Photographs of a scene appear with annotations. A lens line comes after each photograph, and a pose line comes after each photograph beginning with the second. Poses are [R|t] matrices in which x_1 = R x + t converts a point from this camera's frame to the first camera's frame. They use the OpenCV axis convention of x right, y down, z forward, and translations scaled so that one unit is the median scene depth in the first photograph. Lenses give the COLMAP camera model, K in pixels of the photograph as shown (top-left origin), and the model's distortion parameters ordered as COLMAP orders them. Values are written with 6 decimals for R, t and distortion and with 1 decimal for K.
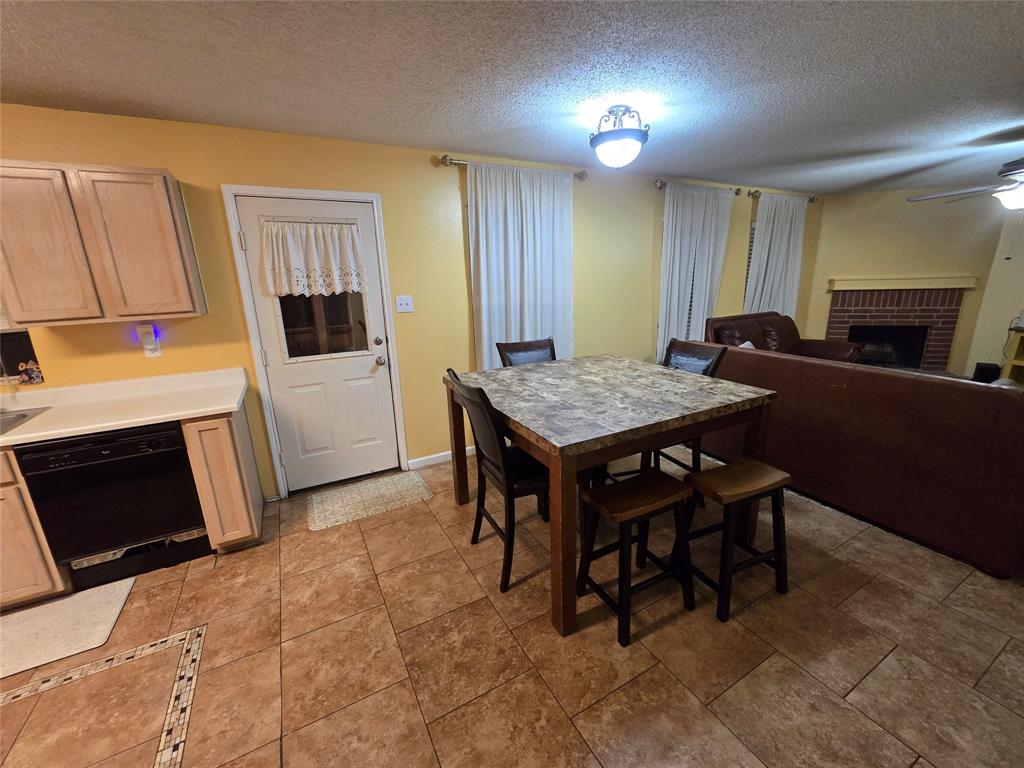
lens RADIAL K [[419.1, 0, 519.9], [0, 419.1, 385.2], [0, 0, 1]] dist [-0.007821, 0.000956]
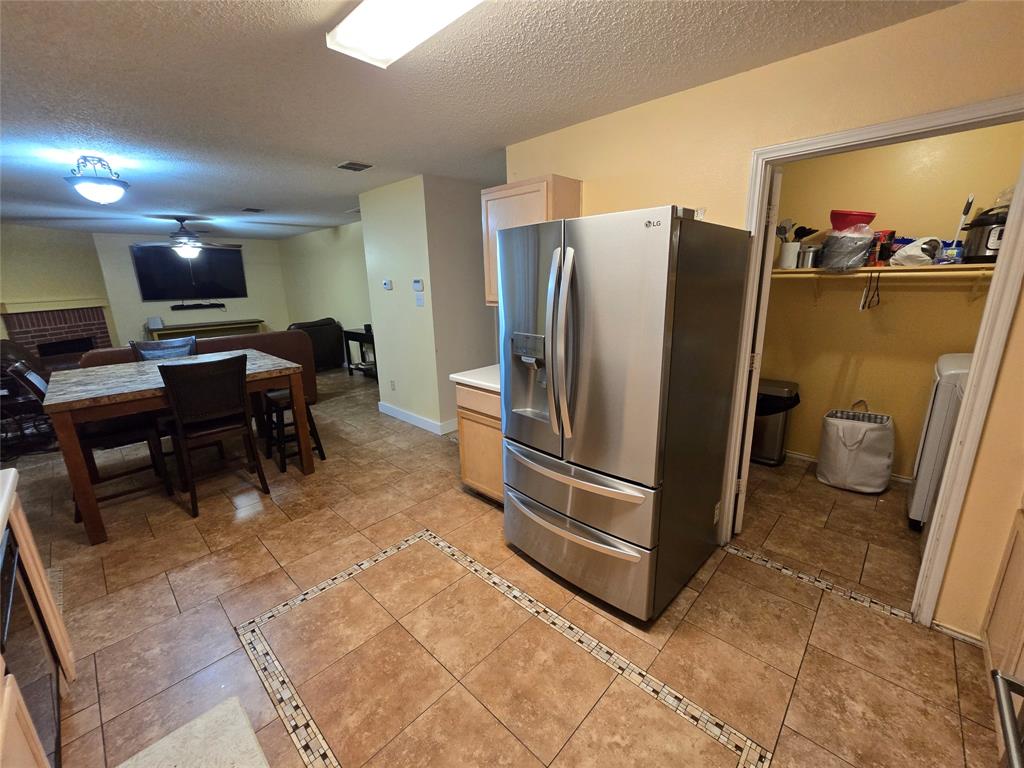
lens RADIAL K [[419.1, 0, 519.9], [0, 419.1, 385.2], [0, 0, 1]] dist [-0.007821, 0.000956]
pose [[-0.302932, -0.206031, 0.930475, -1.567327], [0.274562, 0.916087, 0.292233, -0.050551], [-0.912605, 0.343999, -0.220944, 0.361051]]
